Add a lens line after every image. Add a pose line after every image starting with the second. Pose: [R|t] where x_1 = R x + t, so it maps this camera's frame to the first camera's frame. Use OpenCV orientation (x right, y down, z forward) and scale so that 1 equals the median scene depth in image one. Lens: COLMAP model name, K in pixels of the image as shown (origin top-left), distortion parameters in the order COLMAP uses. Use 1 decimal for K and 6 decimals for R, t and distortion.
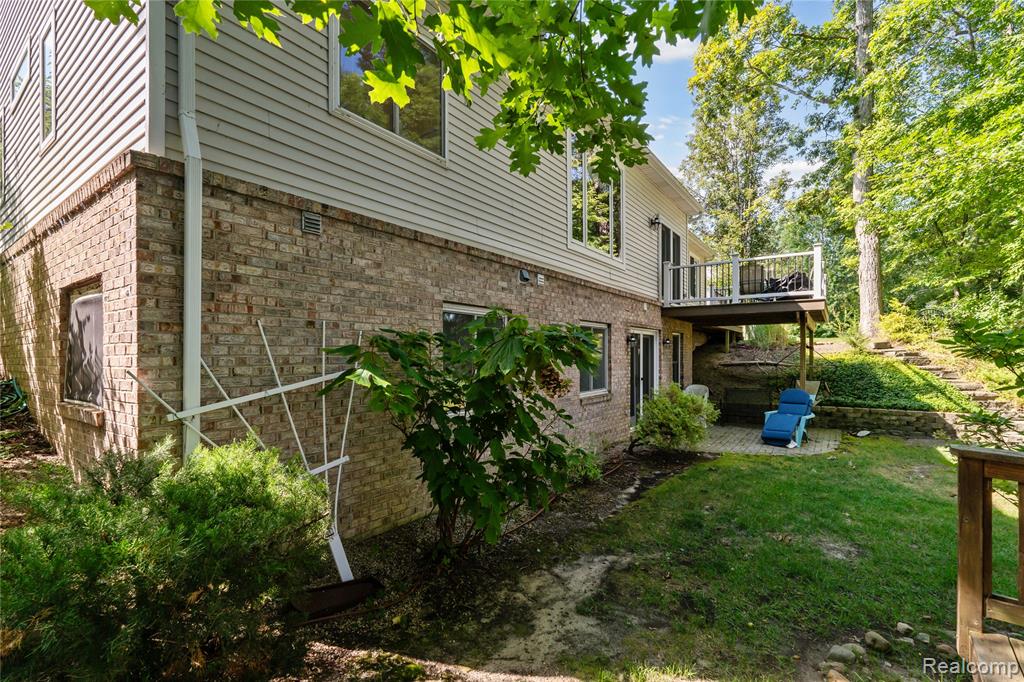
lens RADIAL K [[453.6, 0, 512.0], [0, 453.6, 341.0], [0, 0, 1]] dist [-0.002124, -0.000605]
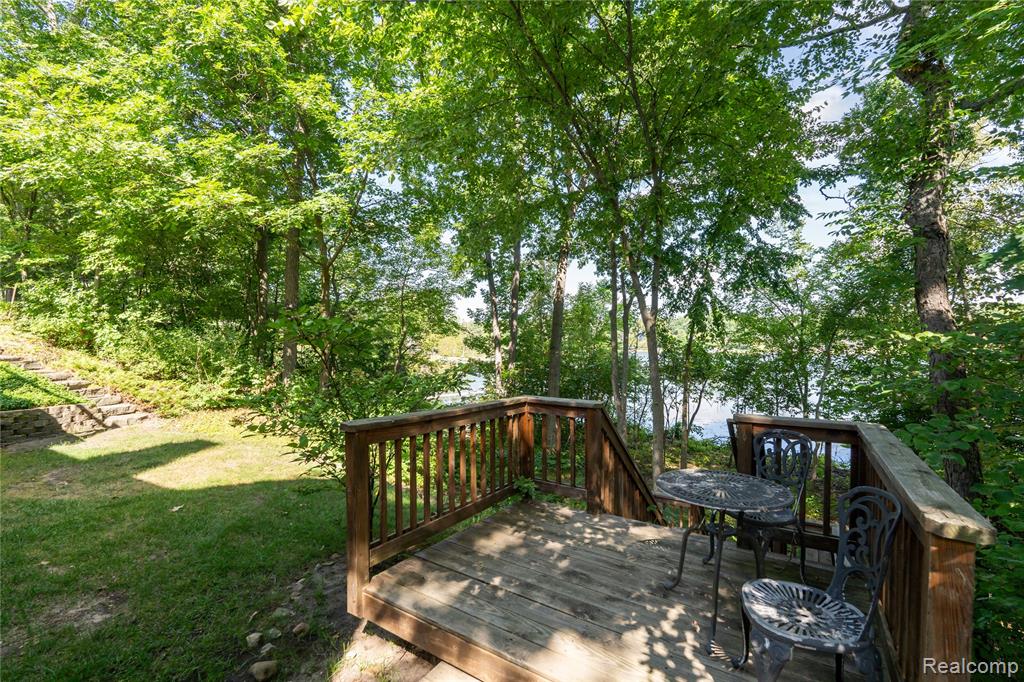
lens RADIAL K [[453.6, 0, 512.0], [0, 453.6, 341.0], [0, 0, 1]] dist [-0.002124, -0.000605]
pose [[-0.113300, -0.000760, 0.993561, -0.032554], [-0.025801, 0.999665, -0.002178, 0.005782], [-0.993226, -0.025881, -0.113282, 0.186148]]
